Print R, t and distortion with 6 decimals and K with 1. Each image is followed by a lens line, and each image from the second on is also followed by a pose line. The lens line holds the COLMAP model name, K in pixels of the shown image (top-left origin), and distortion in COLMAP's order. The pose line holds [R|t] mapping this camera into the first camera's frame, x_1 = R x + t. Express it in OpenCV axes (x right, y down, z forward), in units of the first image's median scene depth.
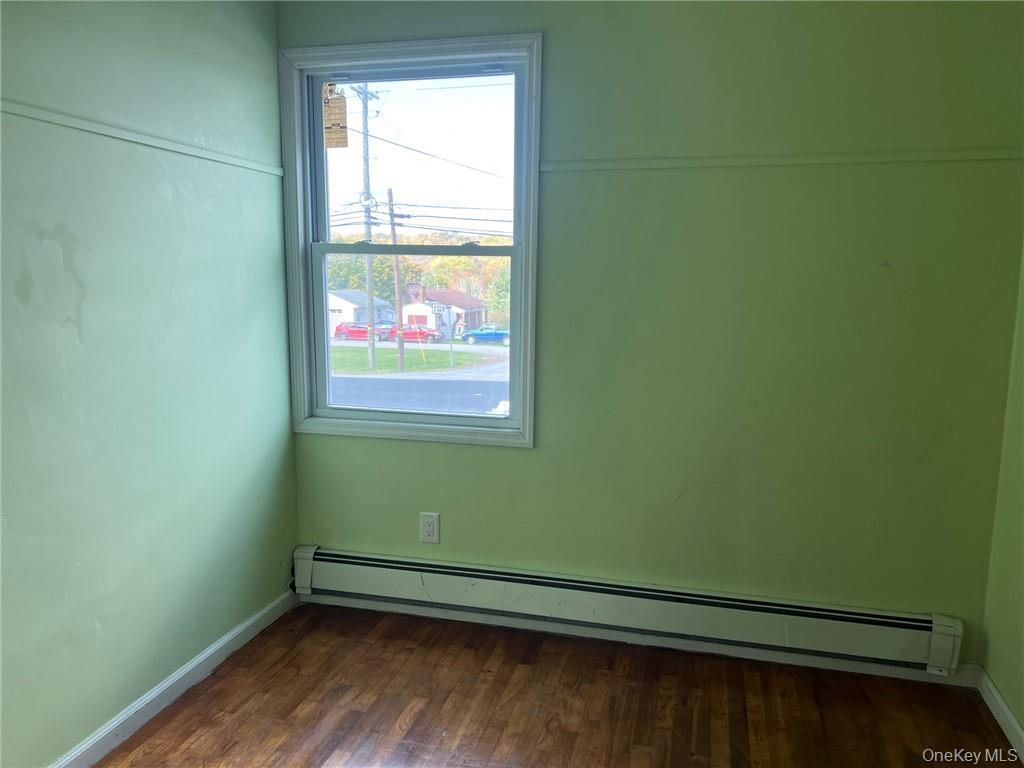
lens RADIAL K [[786.1, 0, 516.4], [0, 786.1, 392.4], [0, 0, 1]] dist [0.038438, -0.023205]
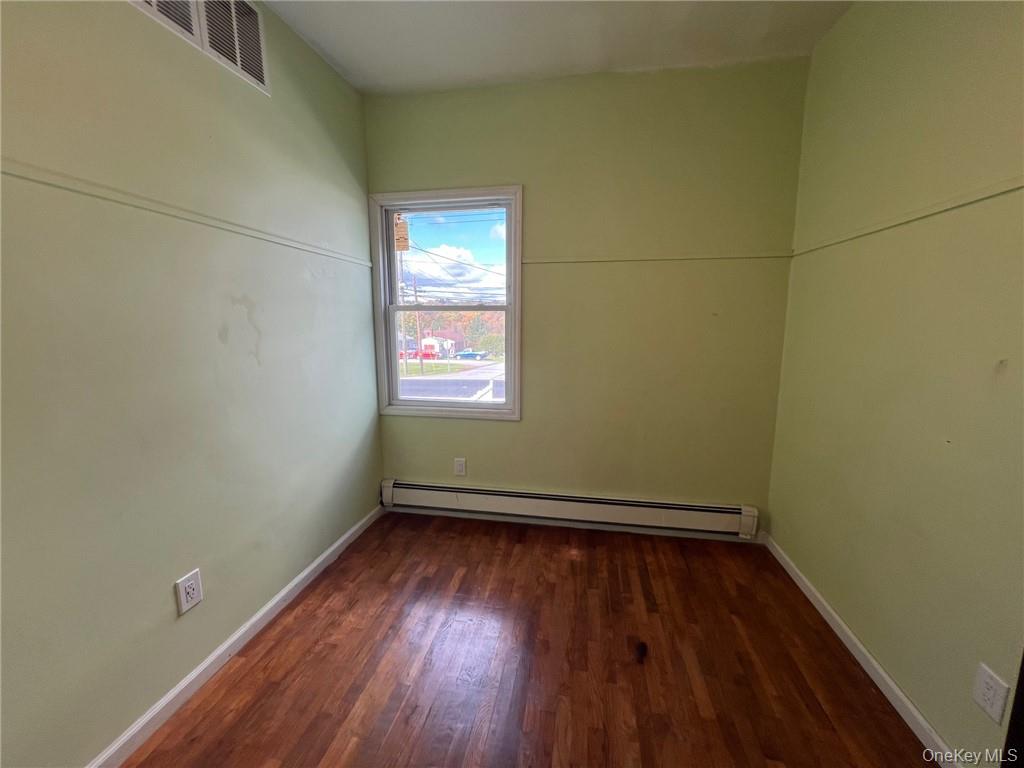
lens RADIAL K [[412.0, 0, 507.3], [0, 412.0, 383.7], [0, 0, 1]] dist [0.001568, 0.000251]
pose [[0.997276, -0.022255, 0.070327, -0.073820], [0.022266, 0.999752, 0.000623, -0.012980], [-0.070324, 0.000944, 0.997524, 0.086137]]
